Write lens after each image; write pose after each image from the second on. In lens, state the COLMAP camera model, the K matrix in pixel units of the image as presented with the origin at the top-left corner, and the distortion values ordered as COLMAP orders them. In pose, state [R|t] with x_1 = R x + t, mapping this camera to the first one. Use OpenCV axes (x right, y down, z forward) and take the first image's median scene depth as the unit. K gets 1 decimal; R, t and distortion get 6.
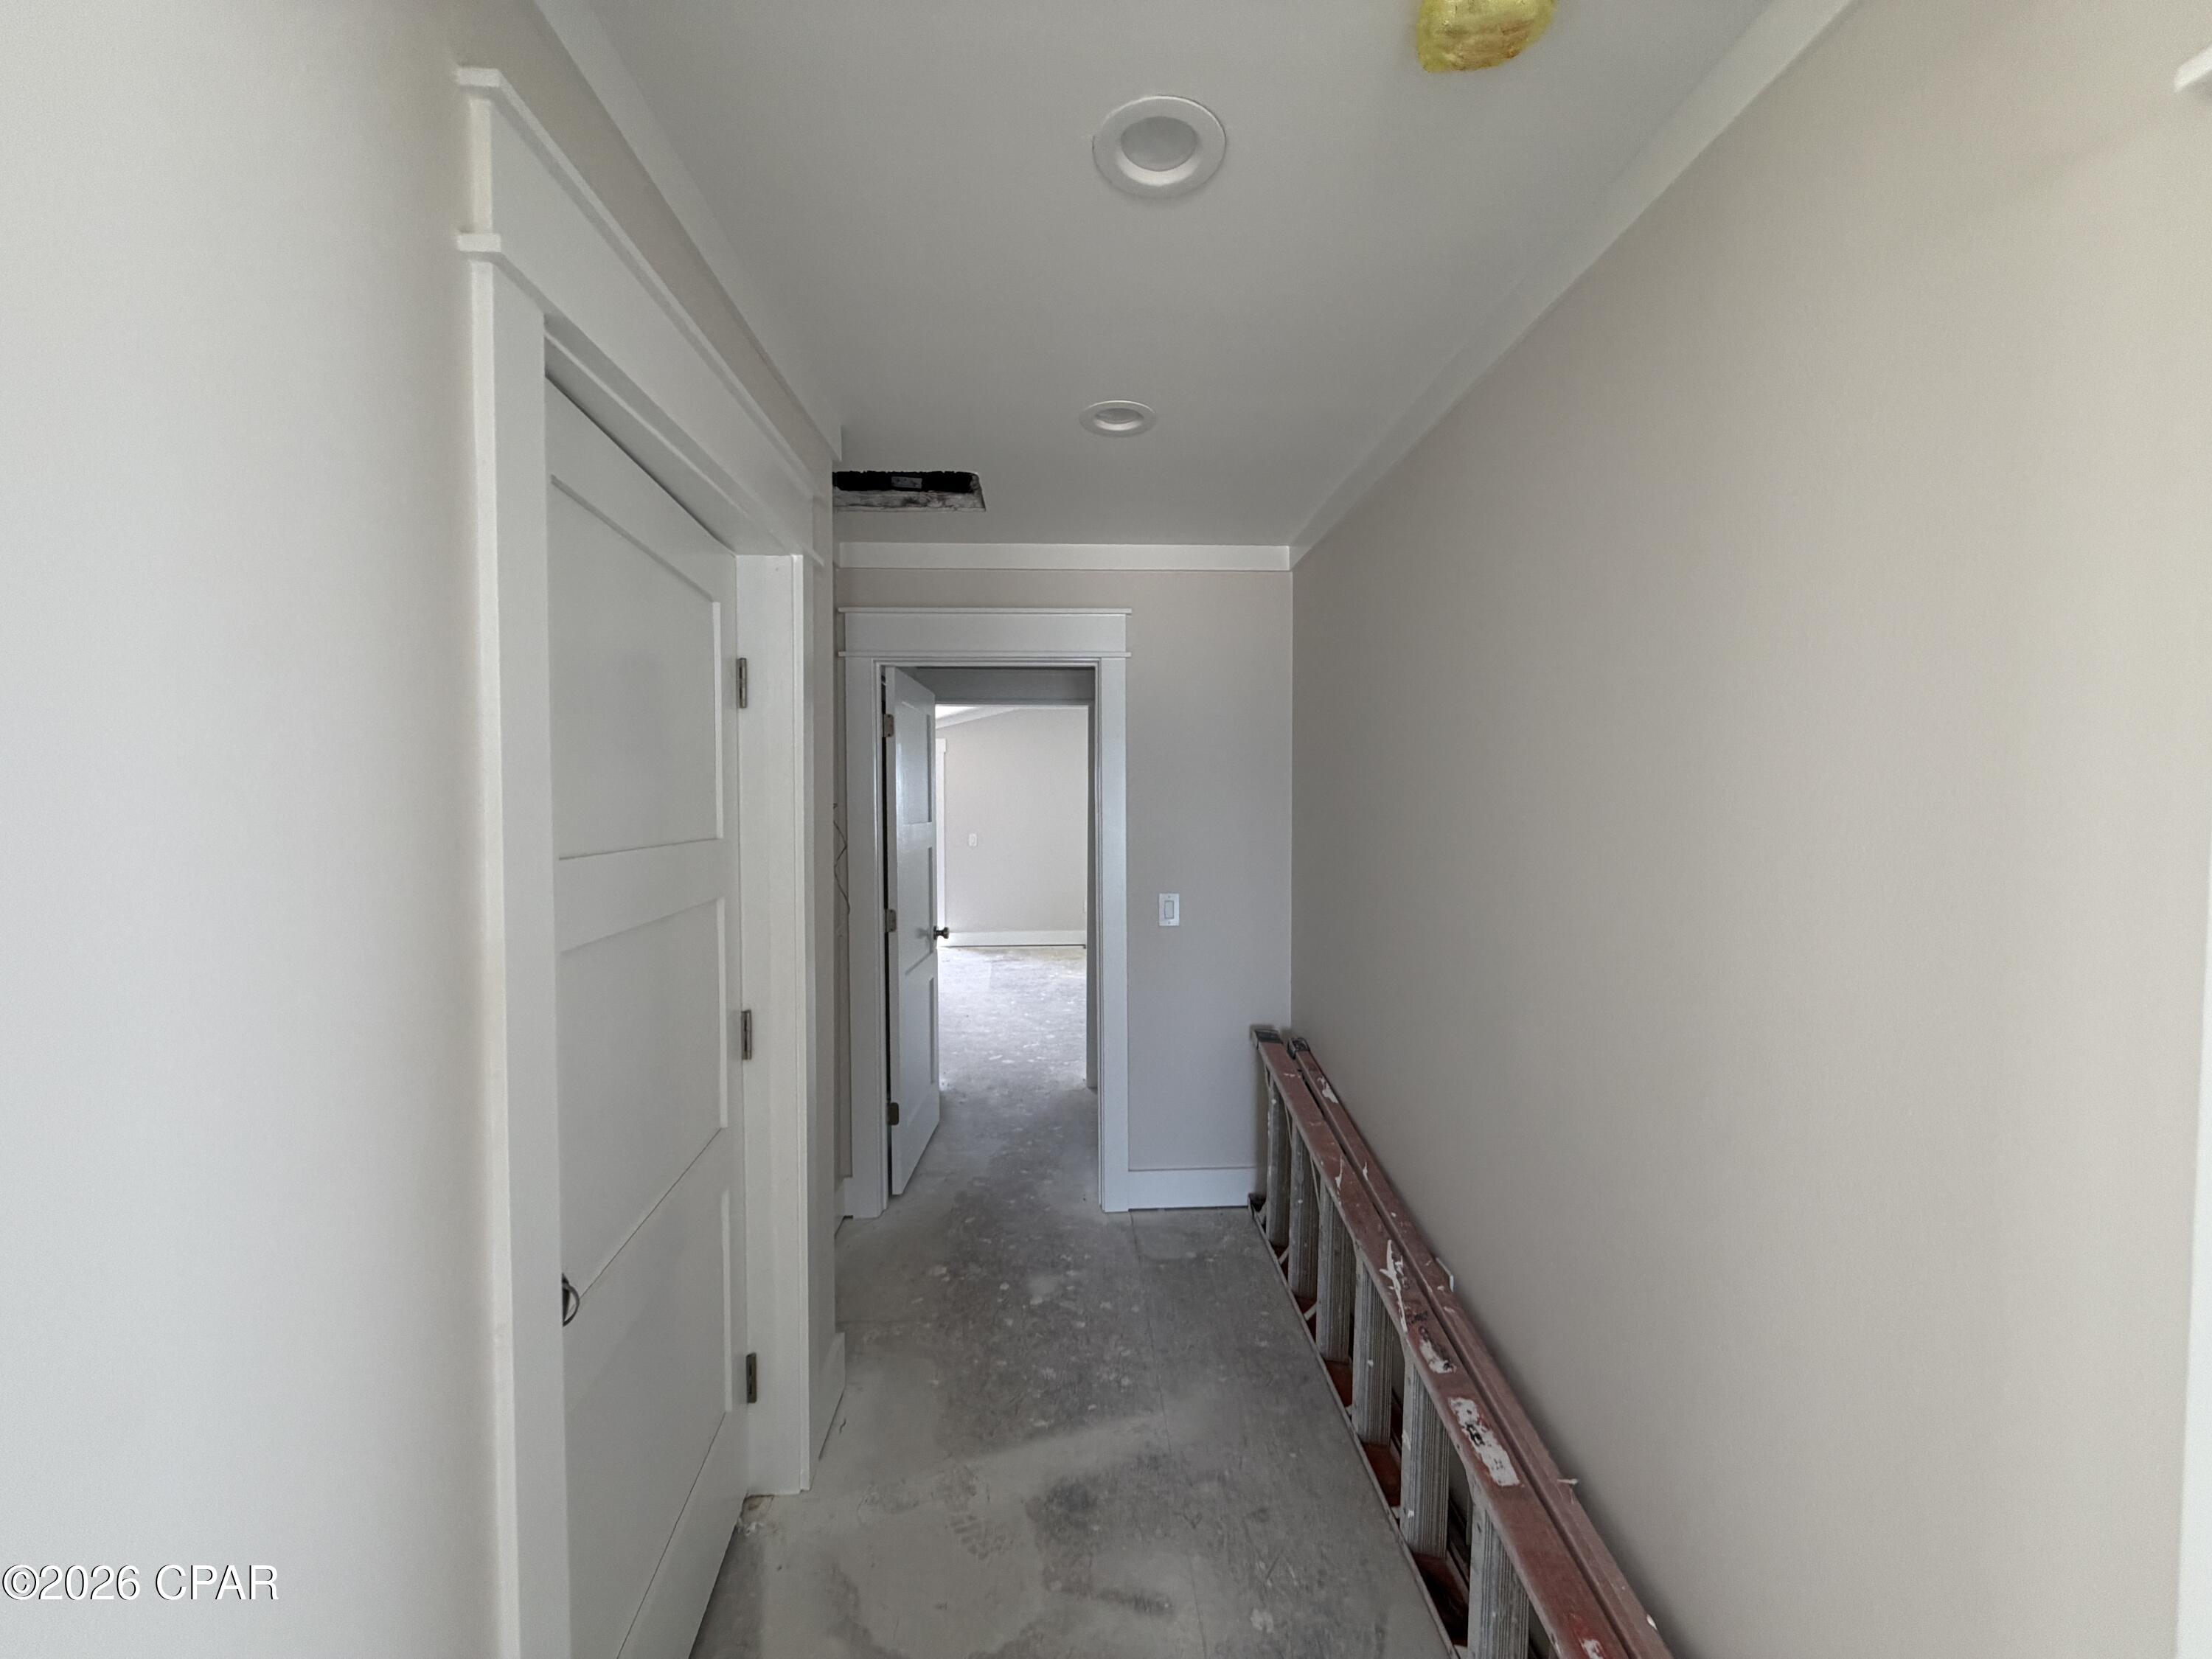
lens RADIAL K [[881.7, 0, 1105.6], [0, 881.7, 830.5], [0, 0, 1]] dist [0.000541, 0.000432]
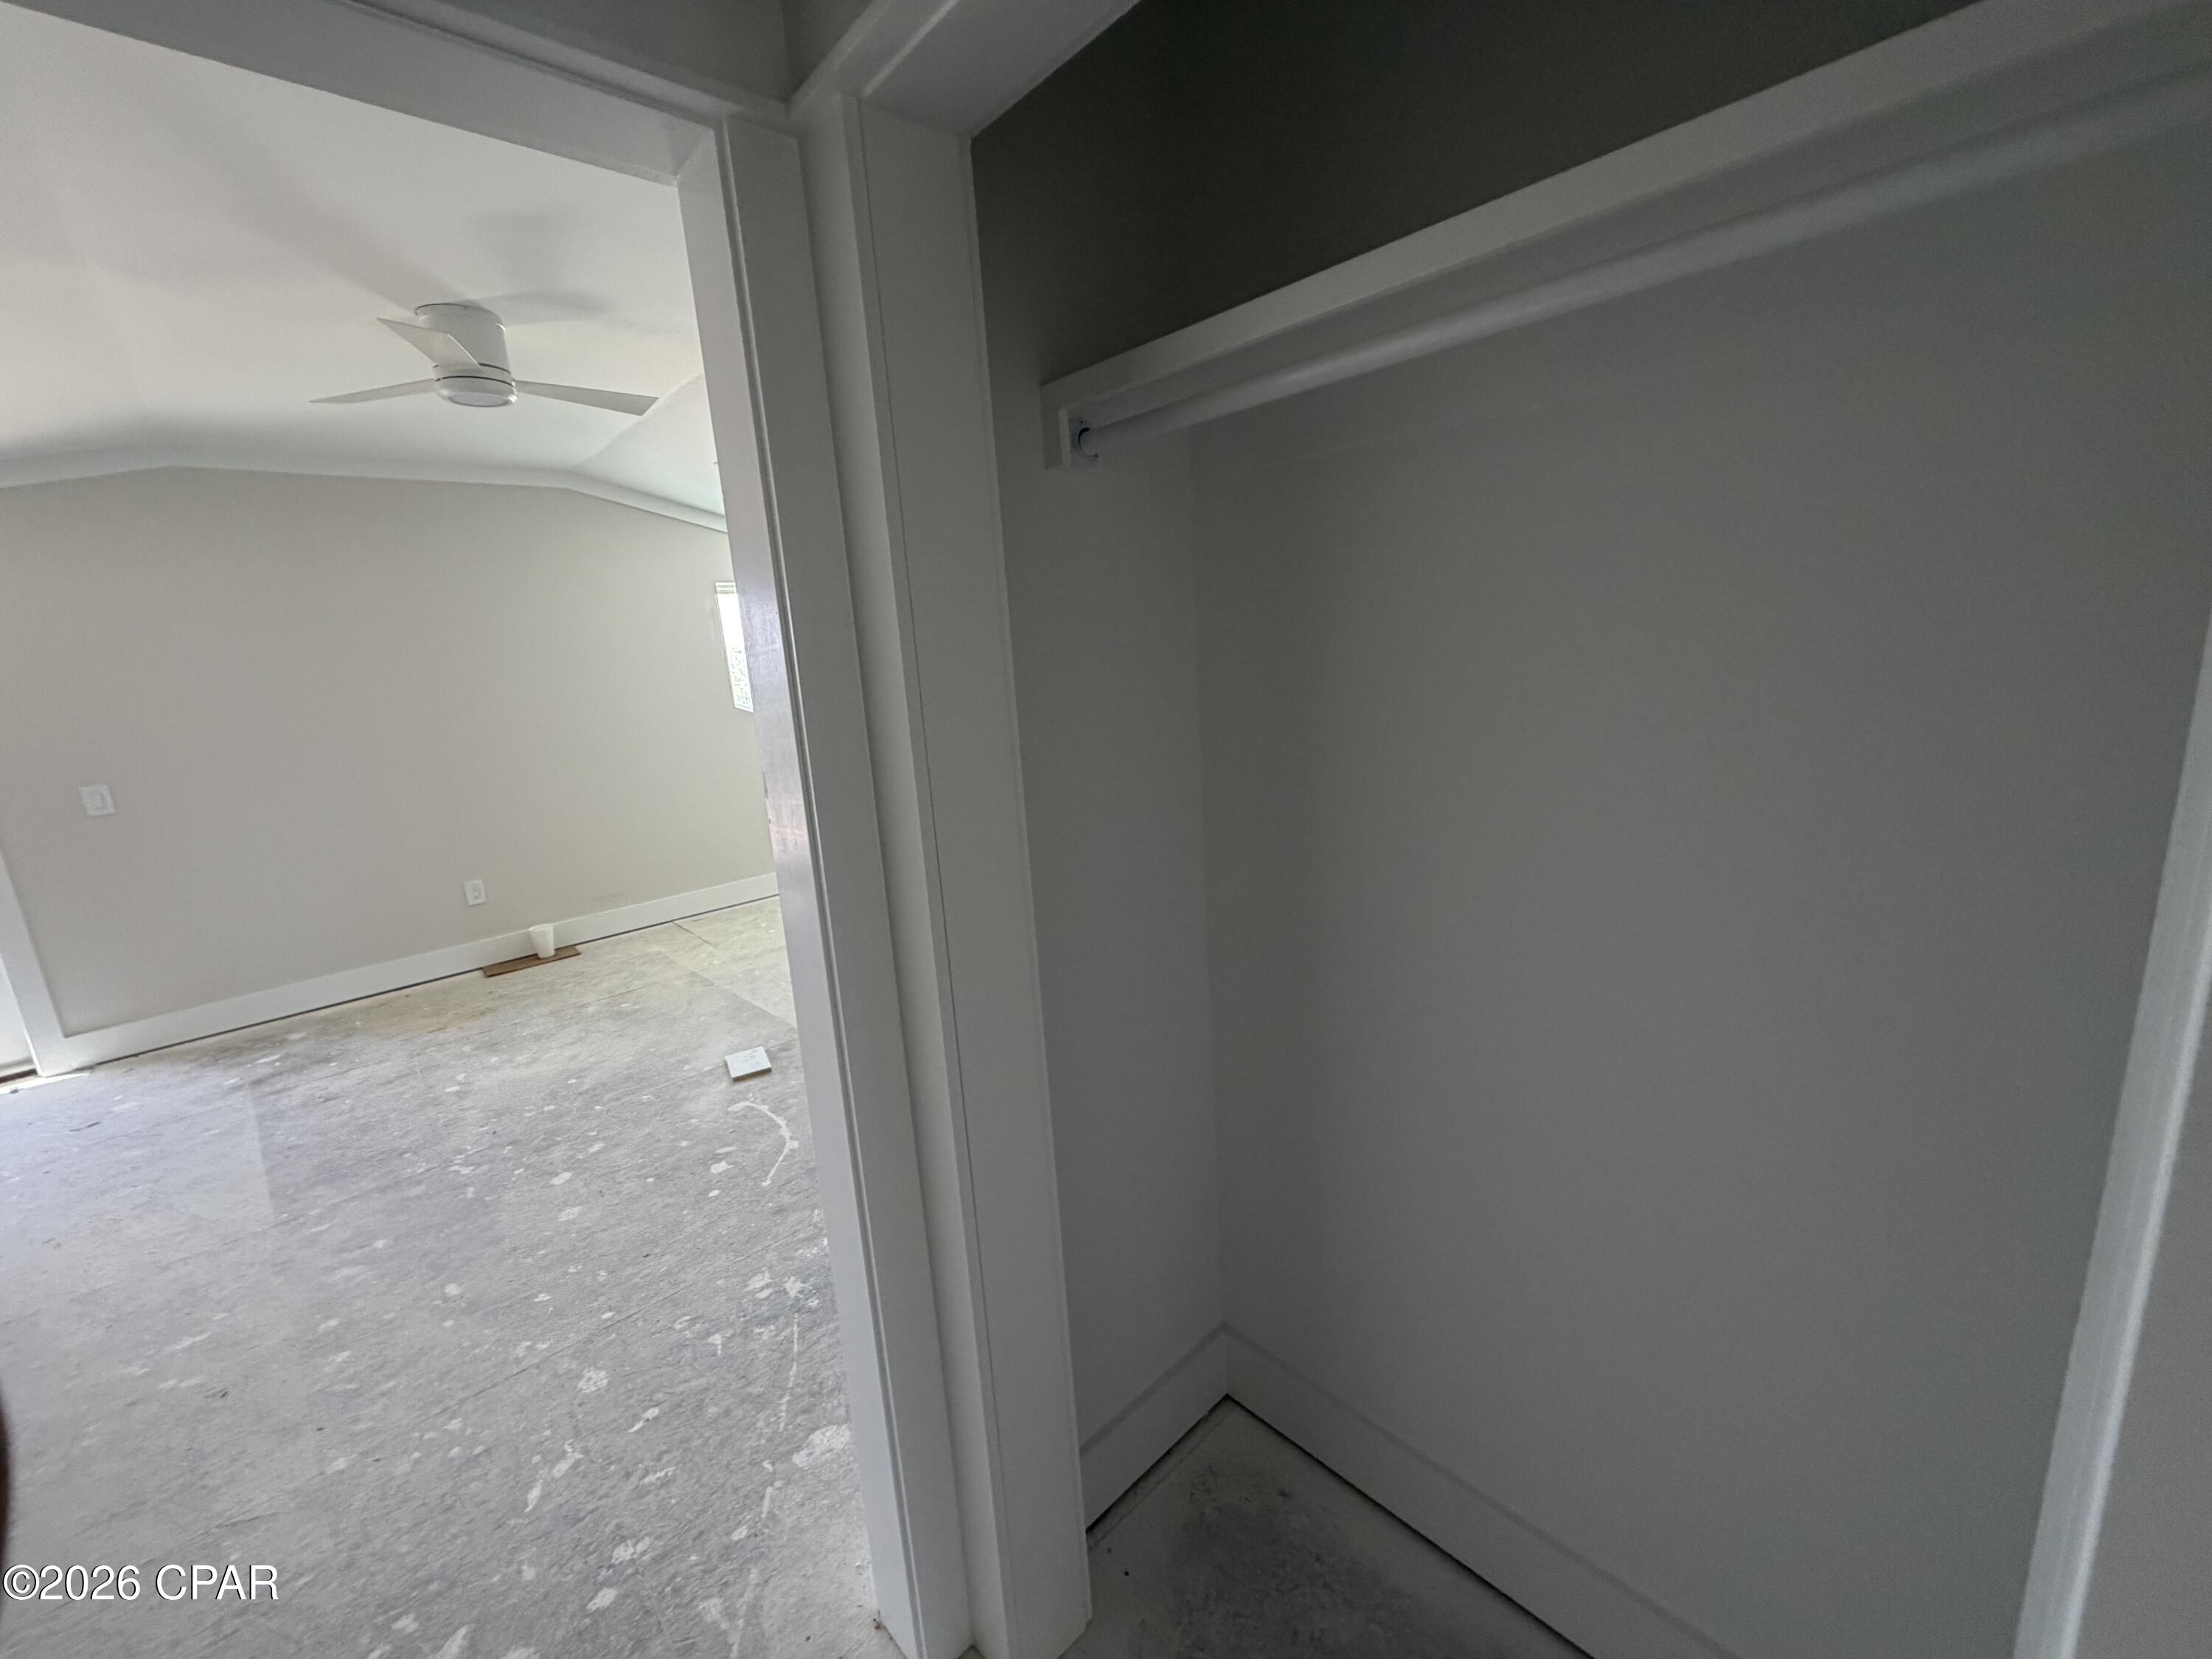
lens RADIAL K [[881.7, 0, 1096.5], [0, 881.7, 817.9], [0, 0, 1]] dist [0.000541, 0.000432]
pose [[0.765039, -0.196477, 0.613280, -0.054564], [0.098665, 0.976839, 0.189870, -0.015892], [-0.636381, -0.084749, 0.766706, 0.444306]]
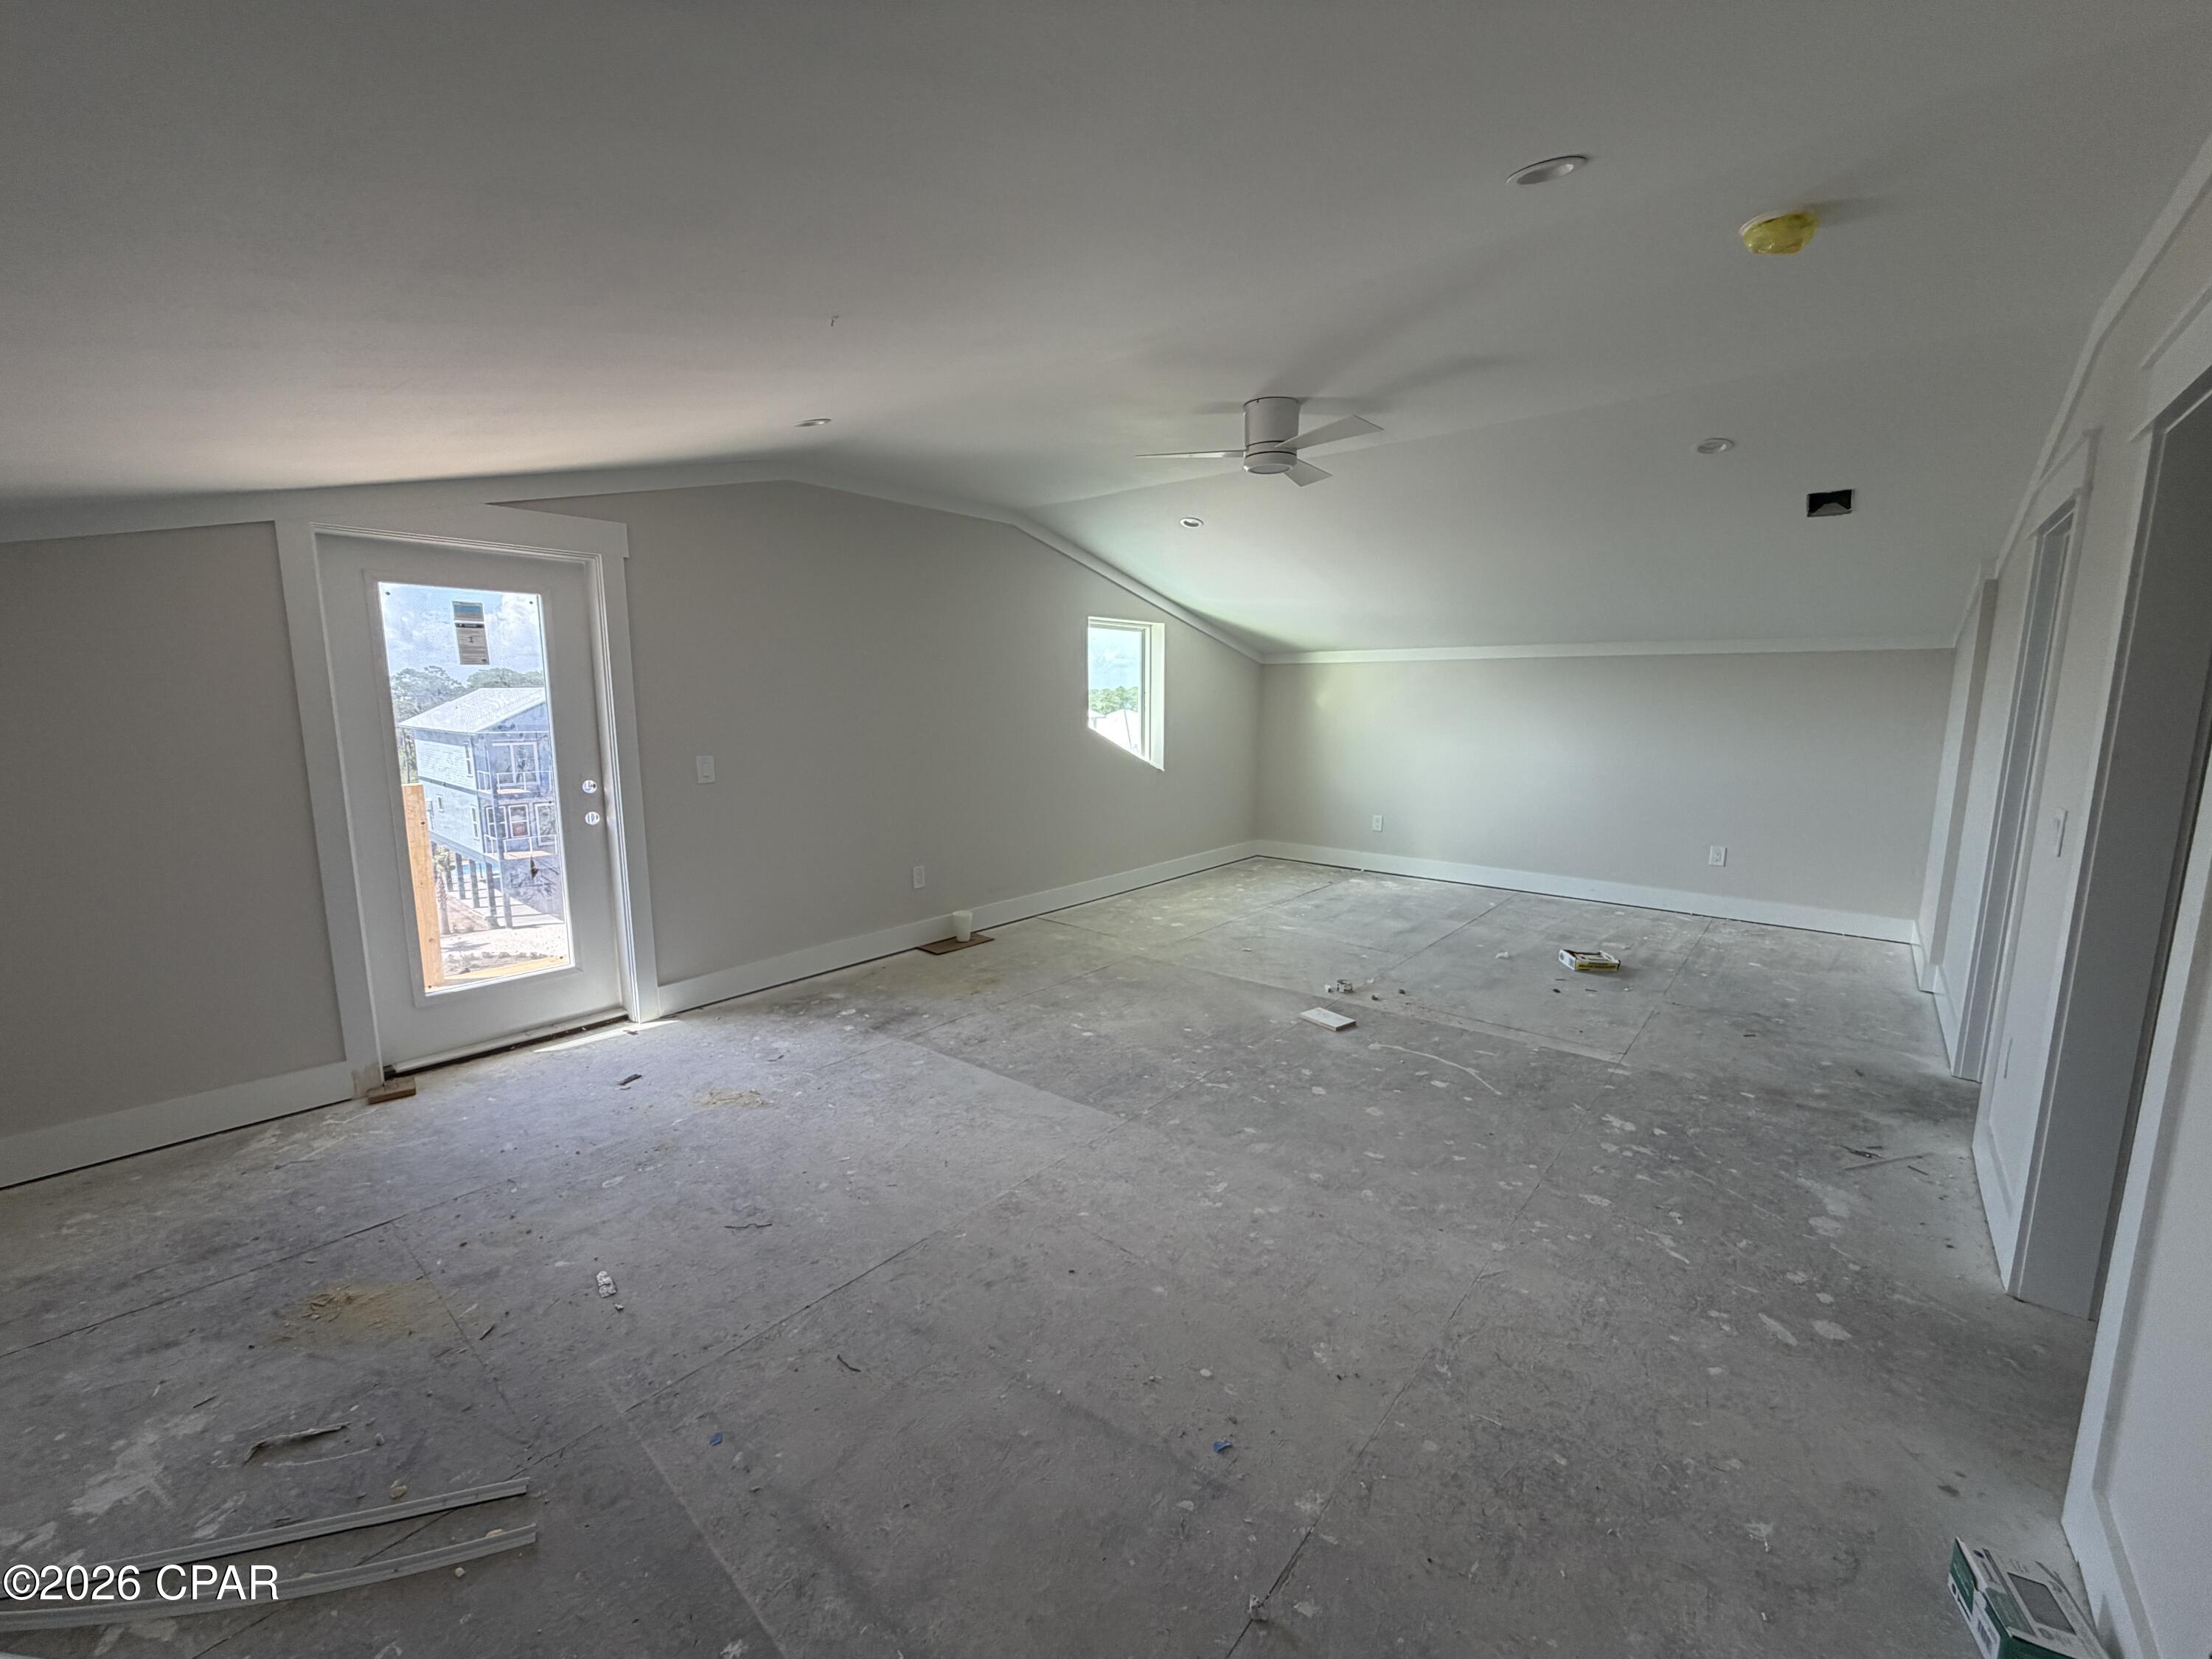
lens RADIAL K [[881.7, 0, 1104.0], [0, 881.7, 815.3], [0, 0, 1]] dist [0.000541, 0.000432]
pose [[0.685305, -0.116240, 0.718920, -0.382189], [0.026821, 0.990538, 0.134590, -0.023978], [-0.727762, -0.072953, 0.681938, 0.621427]]
